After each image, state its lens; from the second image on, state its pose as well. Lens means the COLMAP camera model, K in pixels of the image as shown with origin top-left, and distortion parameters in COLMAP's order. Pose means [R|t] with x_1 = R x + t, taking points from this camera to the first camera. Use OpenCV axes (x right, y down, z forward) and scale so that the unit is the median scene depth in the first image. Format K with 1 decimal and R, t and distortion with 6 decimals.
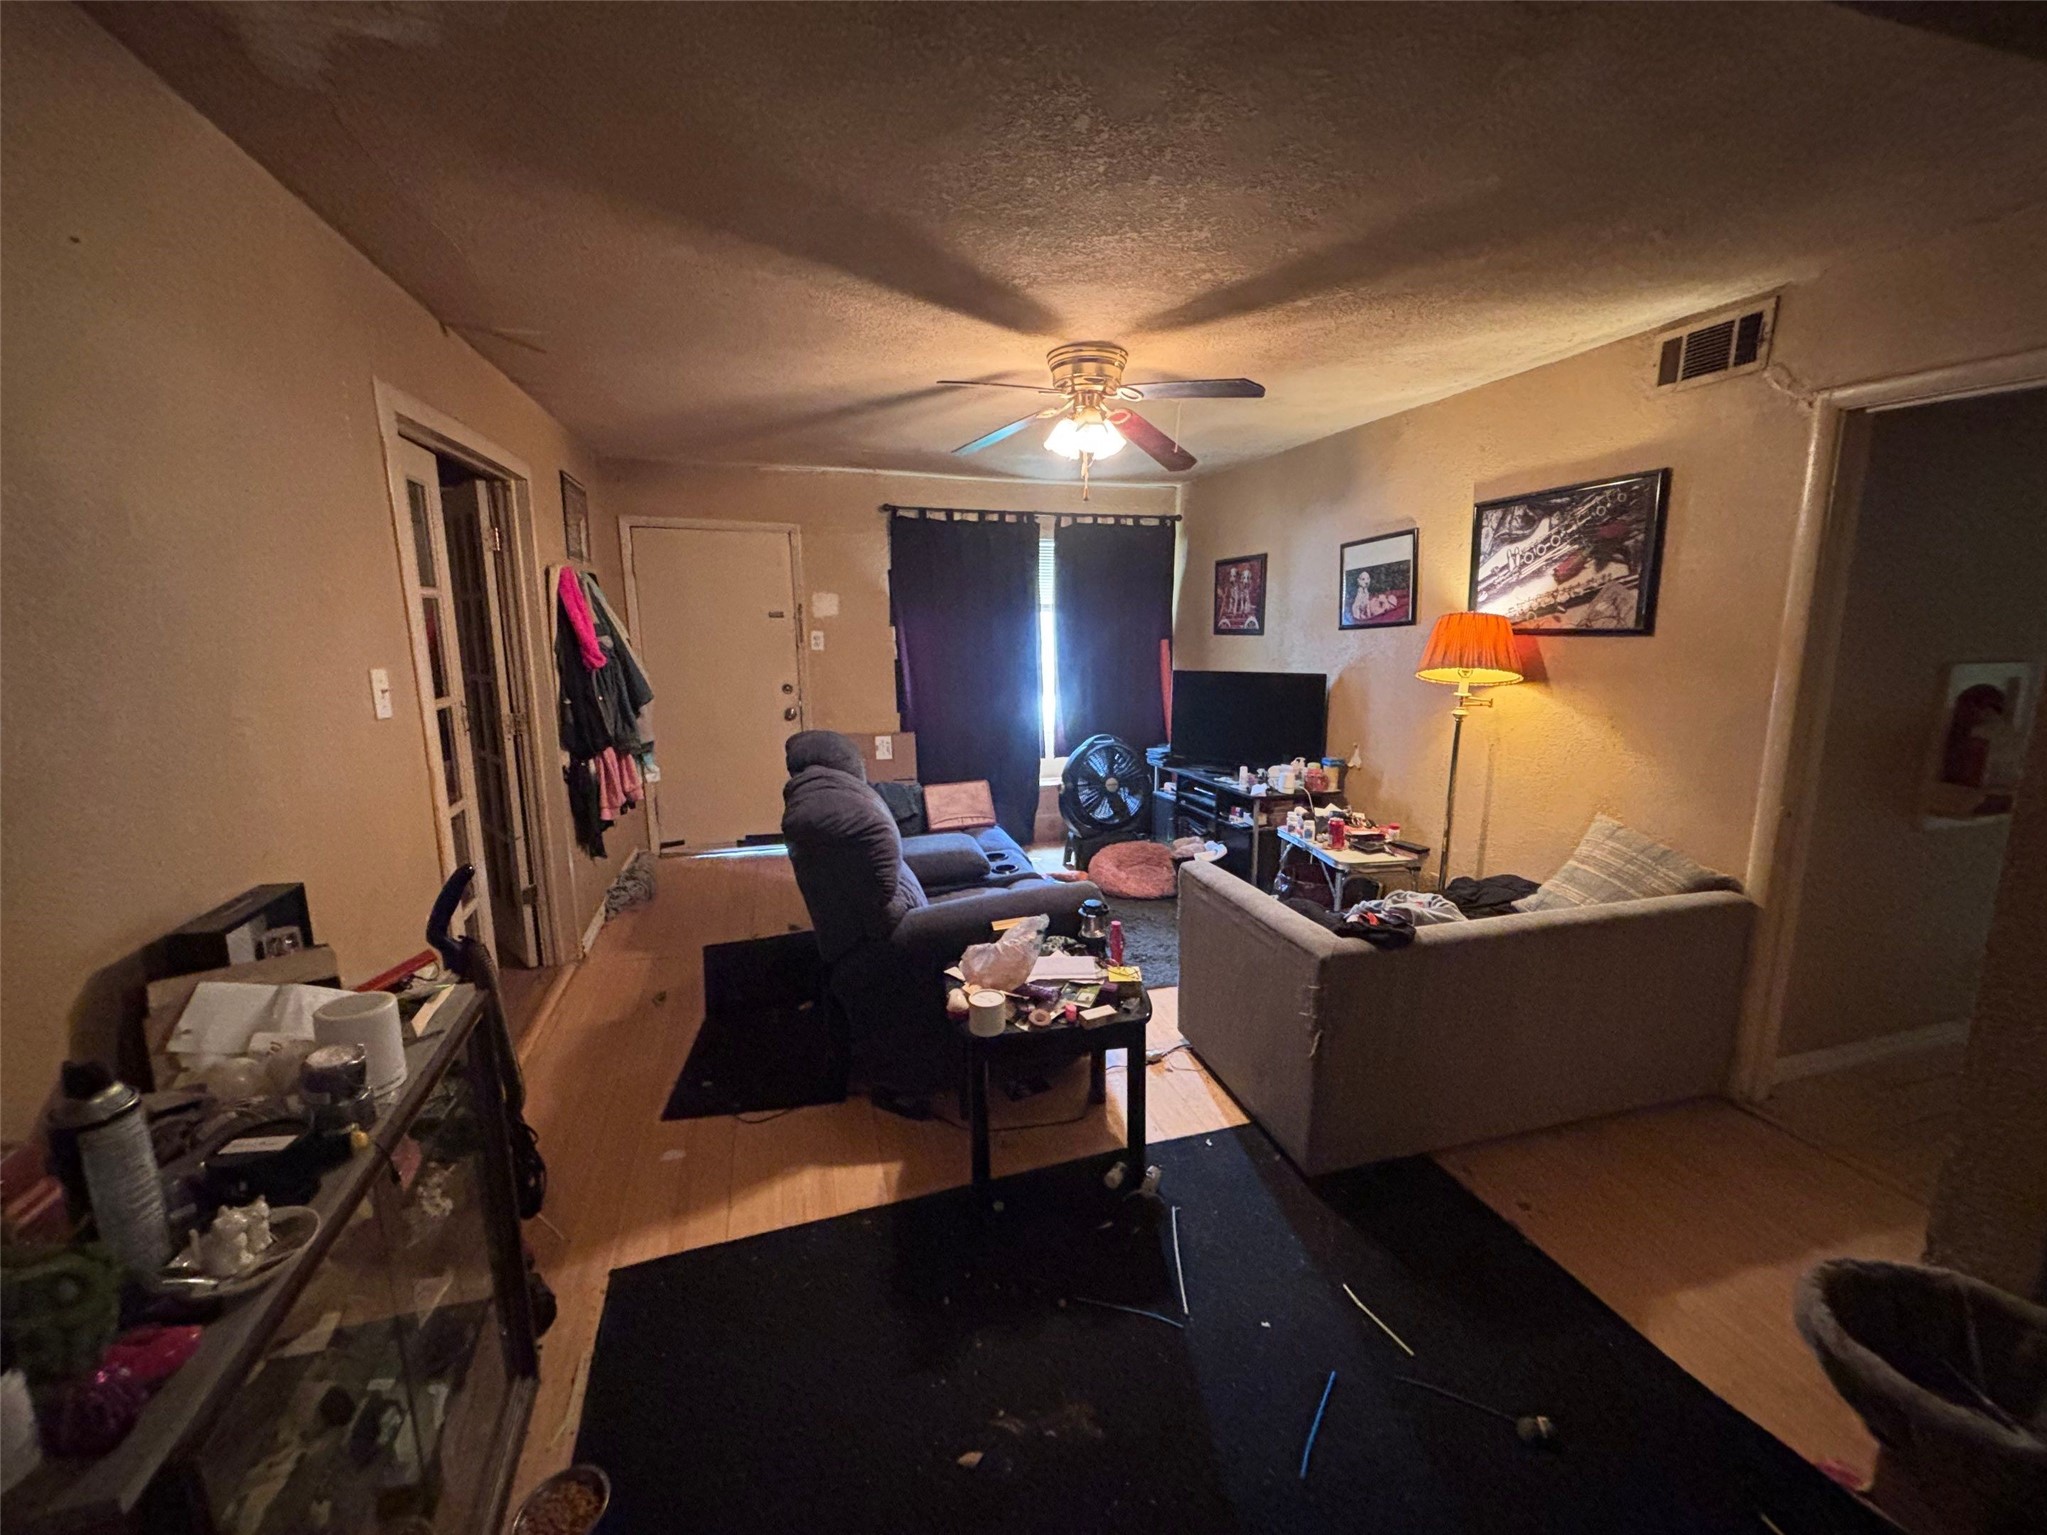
lens RADIAL K [[825.1, 0, 1025.1], [0, 825.1, 768.9], [0, 0, 1]] dist [-0.004649, -0.000107]
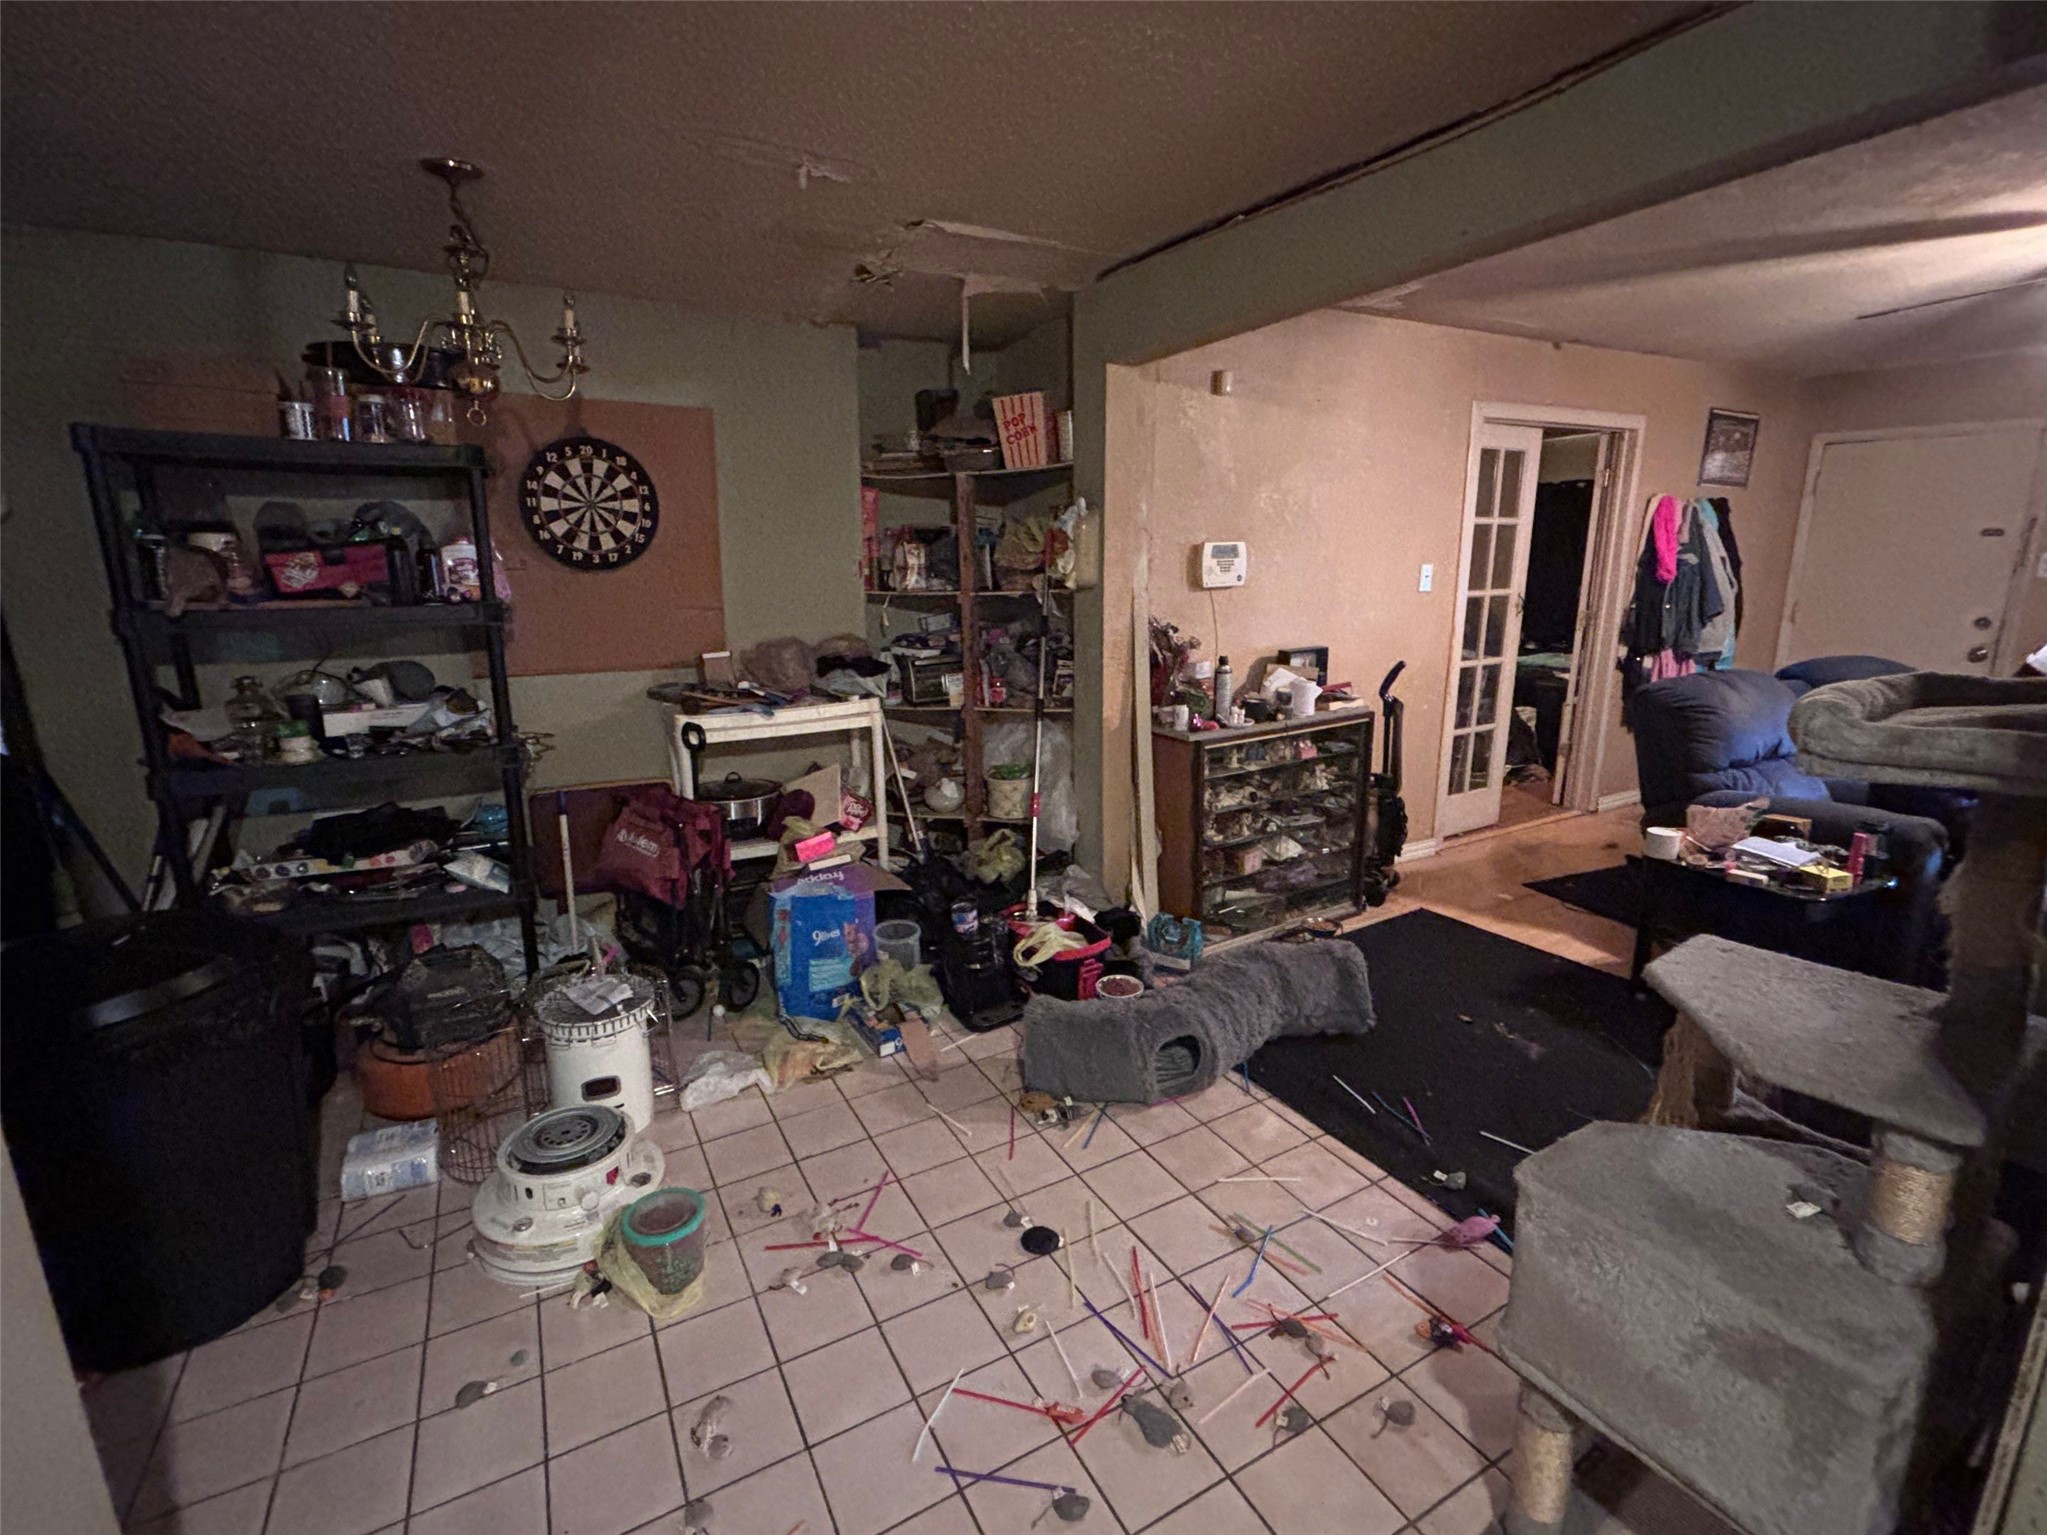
lens RADIAL K [[935.6, 0, 1026.9], [0, 935.6, 768.8], [0, 0, 1]] dist [0.002674, -0.006026]
pose [[0.208331, 0.224315, -0.951988, 0.908012], [-0.166985, 0.967211, 0.191359, 0.054277], [0.963698, 0.119102, 0.238957, -0.270739]]
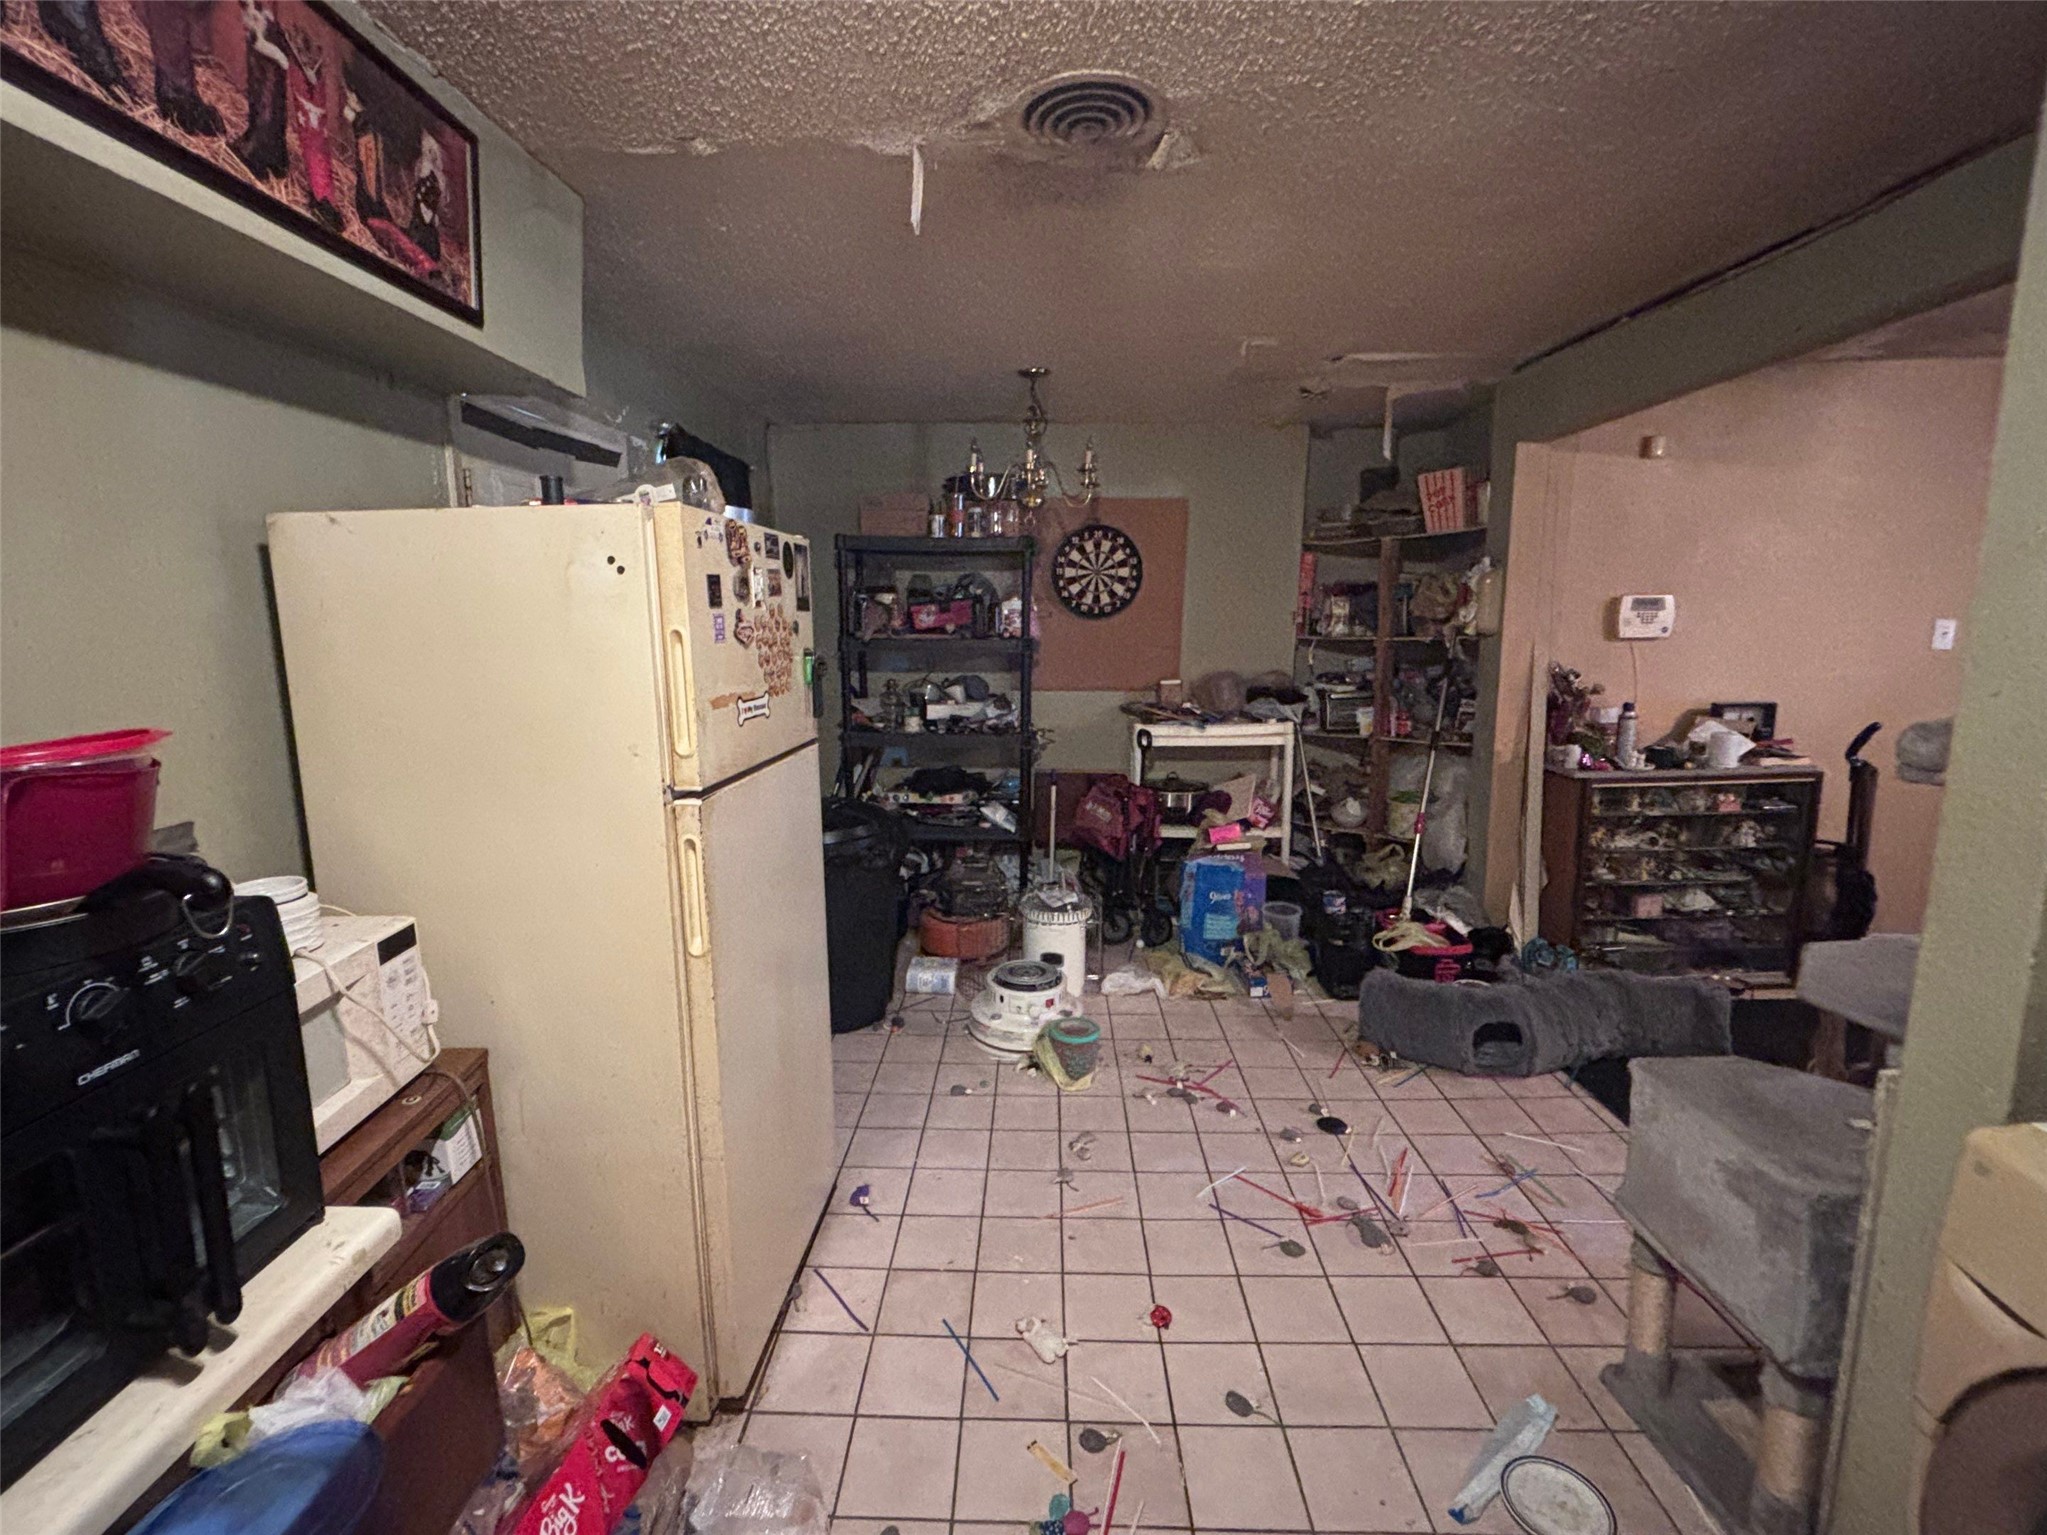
lens RADIAL K [[935.6, 0, 1015.4], [0, 935.6, 765.3], [0, 0, 1]] dist [0.002674, -0.006026]
pose [[-0.320005, 0.163656, -0.933174, 1.277536], [-0.159714, 0.961552, 0.223403, 0.030344], [0.933857, 0.220531, -0.281563, -0.139060]]
